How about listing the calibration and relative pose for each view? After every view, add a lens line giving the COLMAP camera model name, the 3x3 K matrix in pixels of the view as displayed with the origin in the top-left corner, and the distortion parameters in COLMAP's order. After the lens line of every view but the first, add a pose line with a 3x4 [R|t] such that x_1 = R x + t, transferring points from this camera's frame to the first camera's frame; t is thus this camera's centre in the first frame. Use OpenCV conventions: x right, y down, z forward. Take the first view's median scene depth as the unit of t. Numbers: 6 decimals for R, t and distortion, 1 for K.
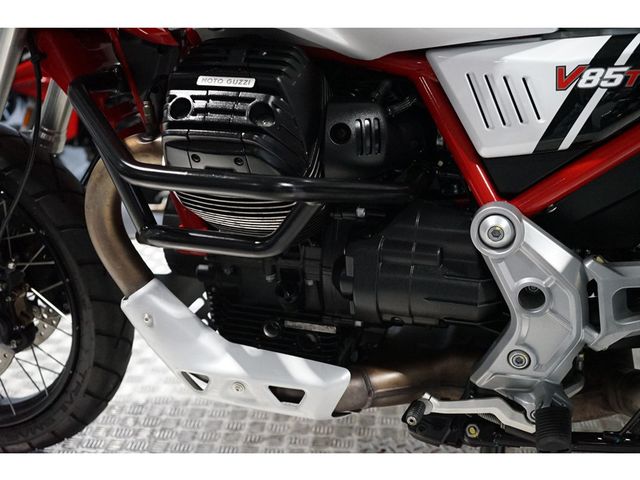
lens RADIAL K [[811.8, 0, 317.5], [0, 811.8, 242.2], [0, 0, 1]] dist [-0.001519, 0.000000]
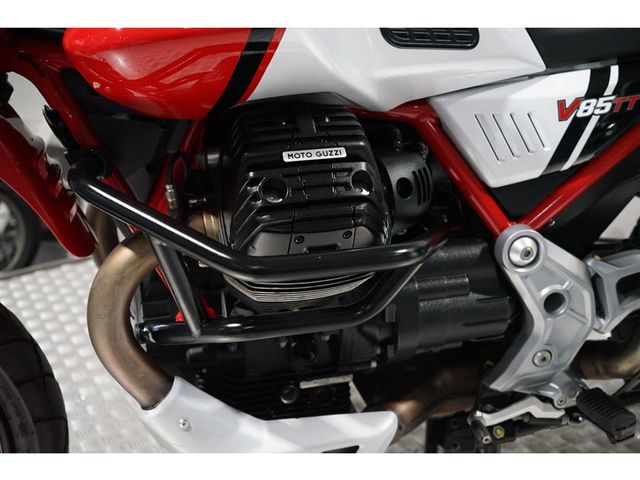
lens RADIAL K [[811.8, 0, 320.1], [0, 811.8, 237.8], [0, 0, 1]] dist [-0.001519, 0.000000]
pose [[0.850661, -0.191525, 0.489585, -0.565772], [0.191599, 0.980171, 0.050537, -0.143222], [-0.489557, 0.050814, 0.870490, 0.169274]]
